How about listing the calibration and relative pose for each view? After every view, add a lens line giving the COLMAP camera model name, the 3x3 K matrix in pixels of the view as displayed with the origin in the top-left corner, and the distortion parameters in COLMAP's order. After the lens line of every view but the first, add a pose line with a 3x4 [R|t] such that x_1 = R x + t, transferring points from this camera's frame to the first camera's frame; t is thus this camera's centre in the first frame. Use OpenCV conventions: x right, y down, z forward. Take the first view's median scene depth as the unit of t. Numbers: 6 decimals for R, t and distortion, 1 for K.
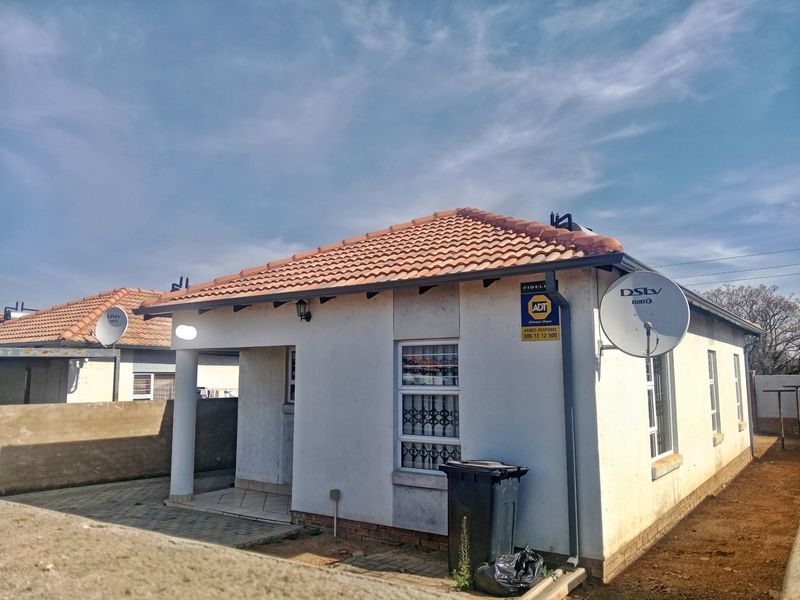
lens RADIAL K [[624.3, 0, 435.8], [0, 624.3, 304.6], [0, 0, 1]] dist [0.064777, -0.002032]
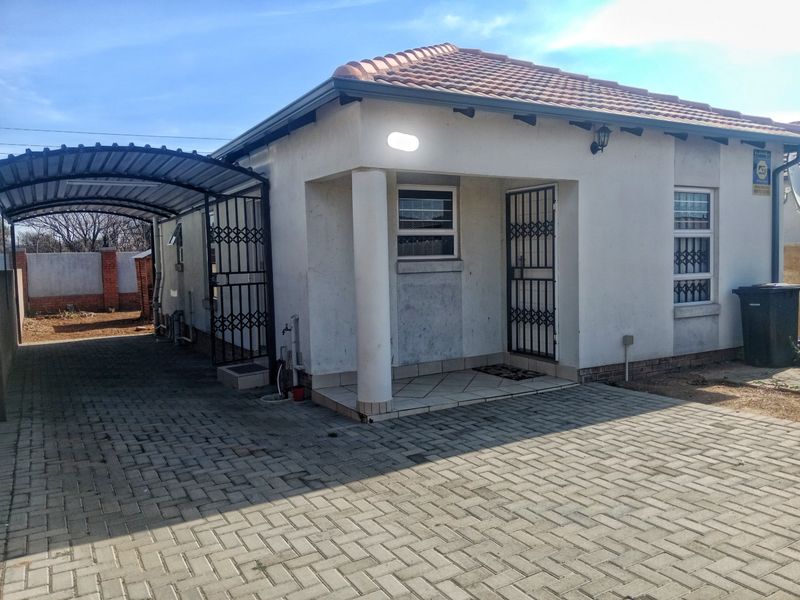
lens RADIAL K [[622.2, 0, 431.2], [0, 622.2, 297.2], [0, 0, 1]] dist [0.054355, -0.002142]
pose [[0.418227, -0.068652, 0.905744, -1.222922], [-0.090492, 0.989030, 0.116750, 0.159542], [-0.903824, -0.130791, 0.407427, 0.940779]]
